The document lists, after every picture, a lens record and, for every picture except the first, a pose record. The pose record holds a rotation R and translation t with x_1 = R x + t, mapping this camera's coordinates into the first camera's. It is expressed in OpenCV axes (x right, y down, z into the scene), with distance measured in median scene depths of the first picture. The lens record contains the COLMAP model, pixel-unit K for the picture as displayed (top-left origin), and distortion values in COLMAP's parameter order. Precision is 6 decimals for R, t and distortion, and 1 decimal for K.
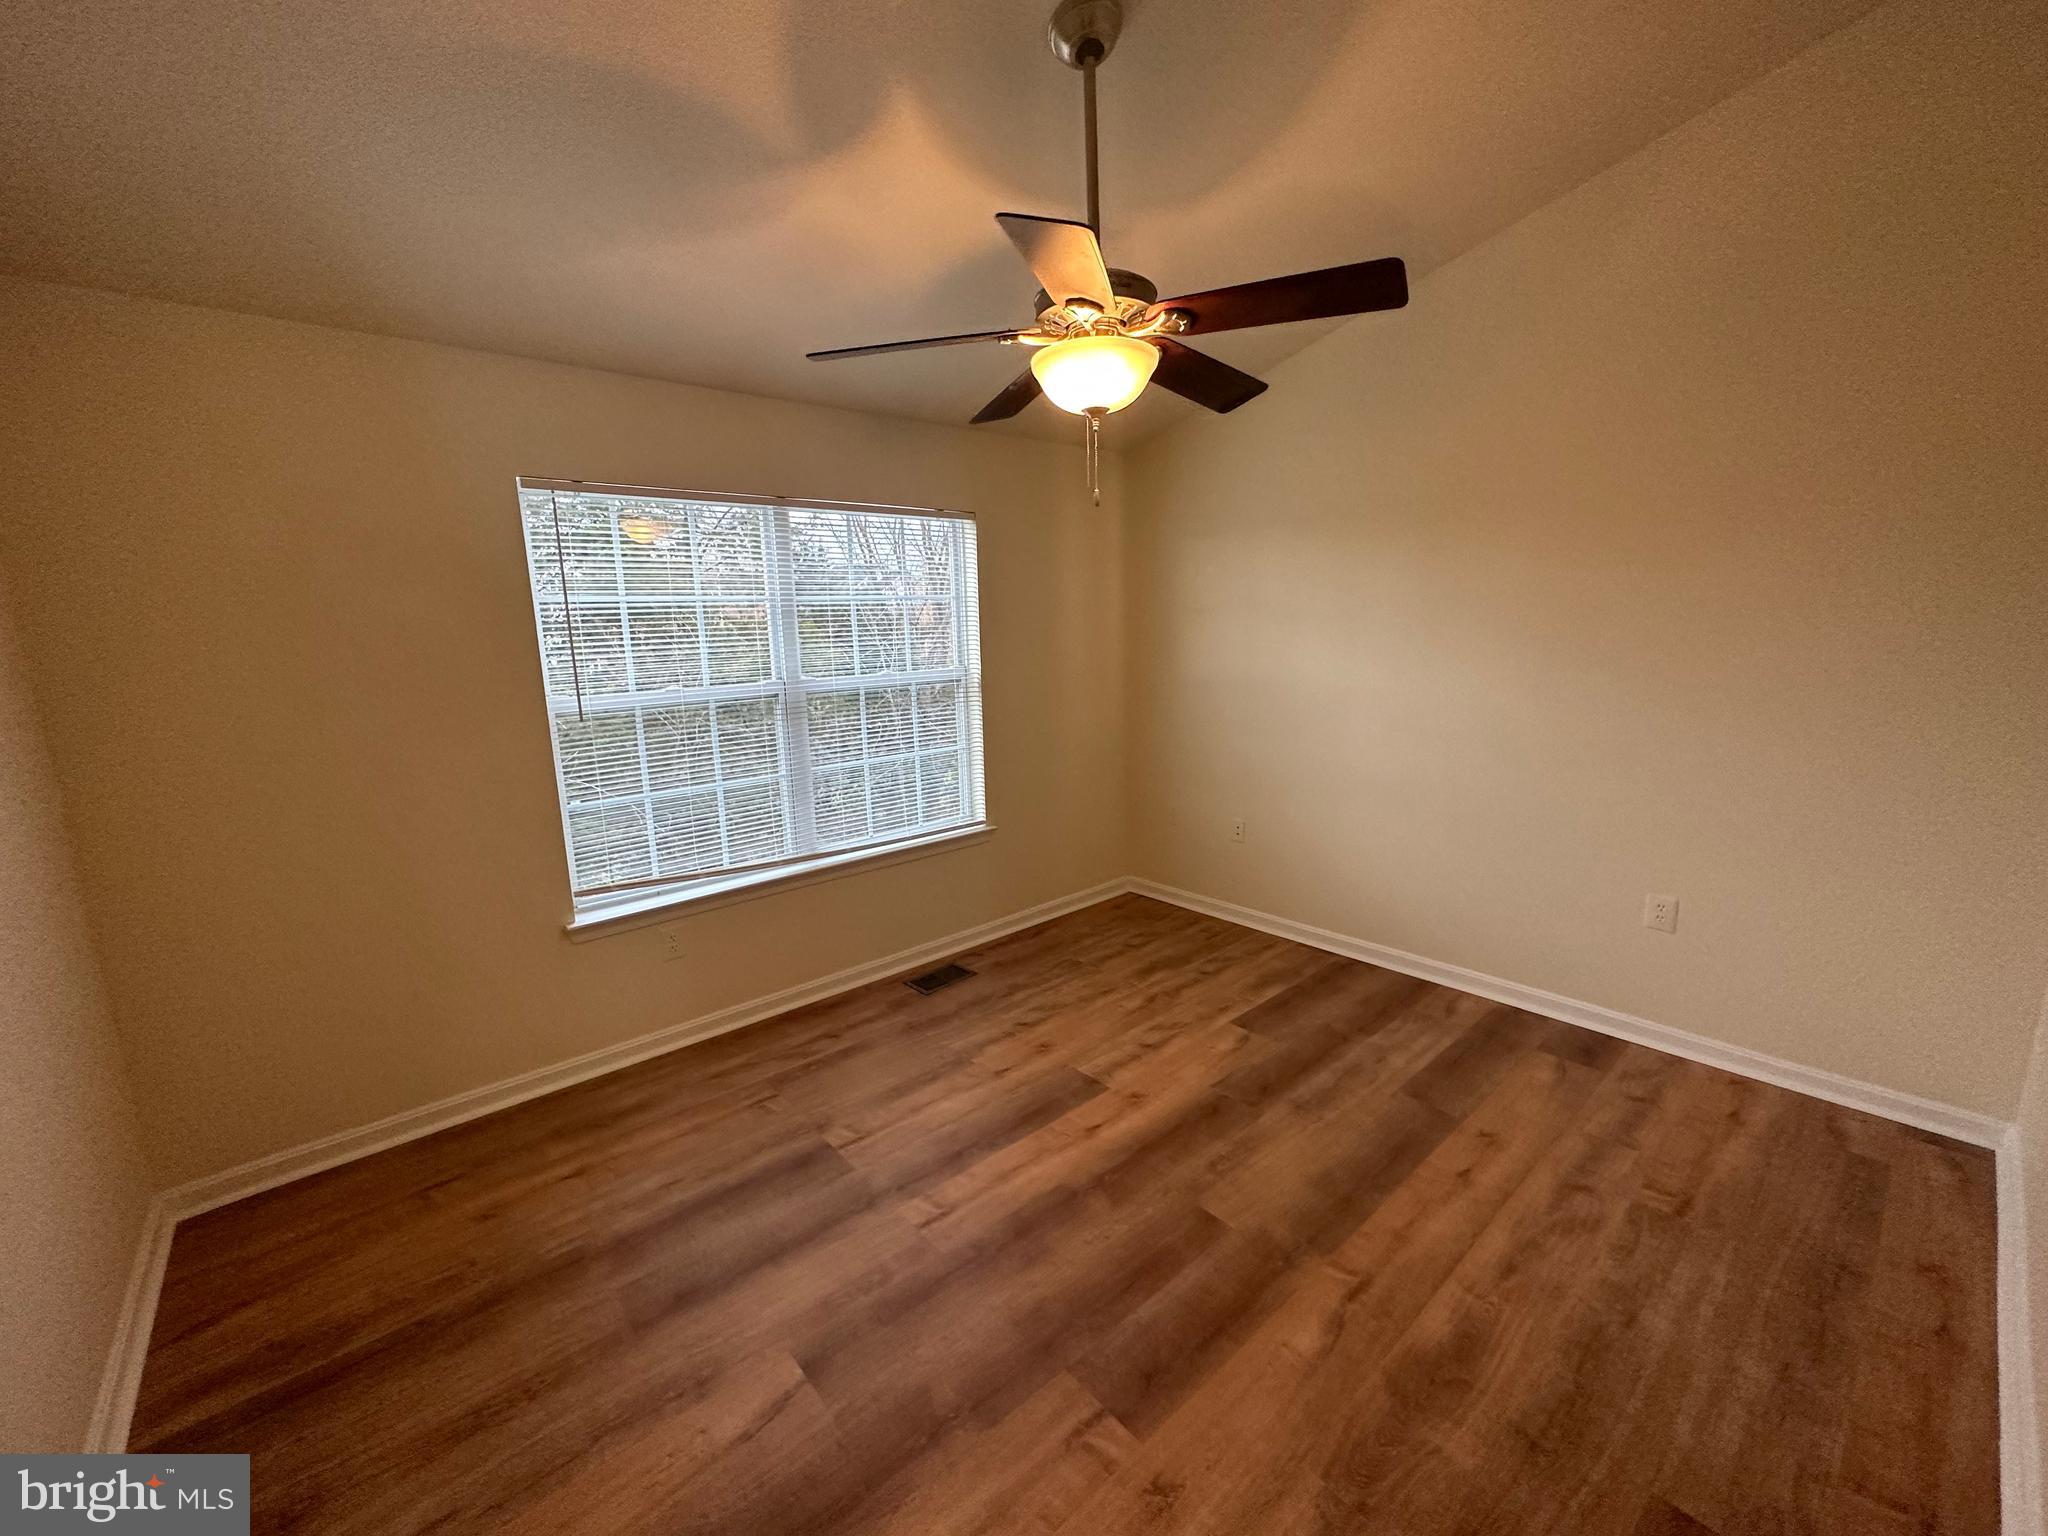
lens RADIAL K [[813.8, 0, 1012.7], [0, 813.8, 765.7], [0, 0, 1]] dist [-0.001129, 0.000805]
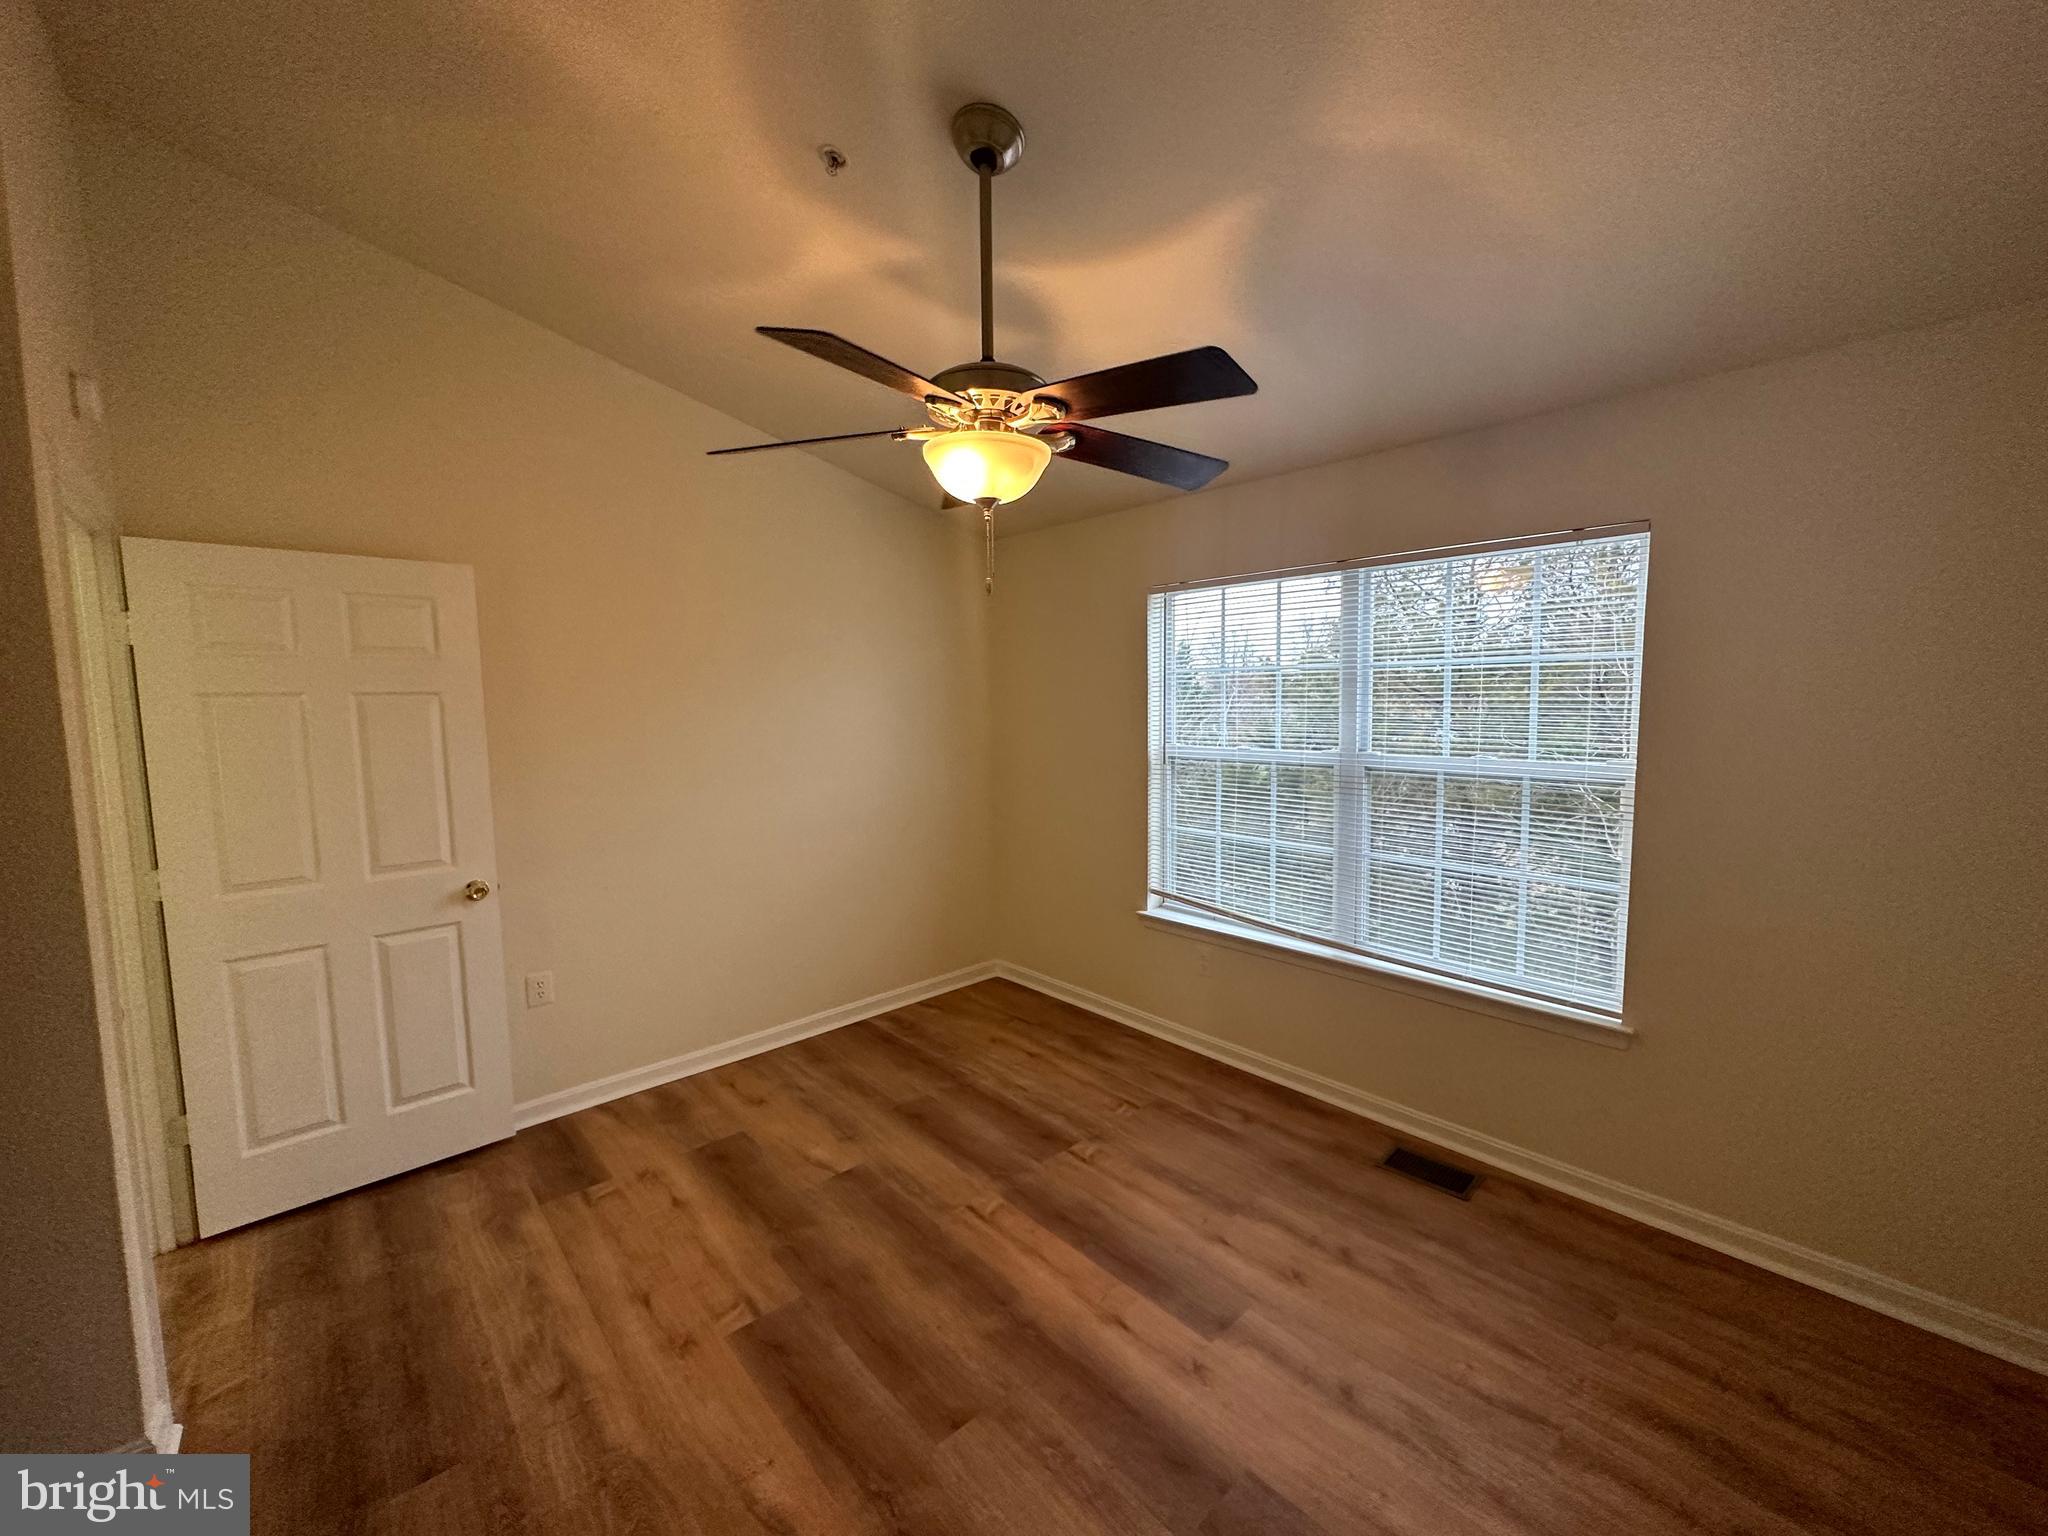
lens RADIAL K [[813.8, 0, 1035.3], [0, 813.8, 766.6], [0, 0, 1]] dist [-0.001129, 0.000805]
pose [[0.041638, 0.118838, -0.992040, 0.845564], [-0.160975, 0.980728, 0.110727, -0.178578], [0.986080, 0.155084, 0.059965, 0.787693]]
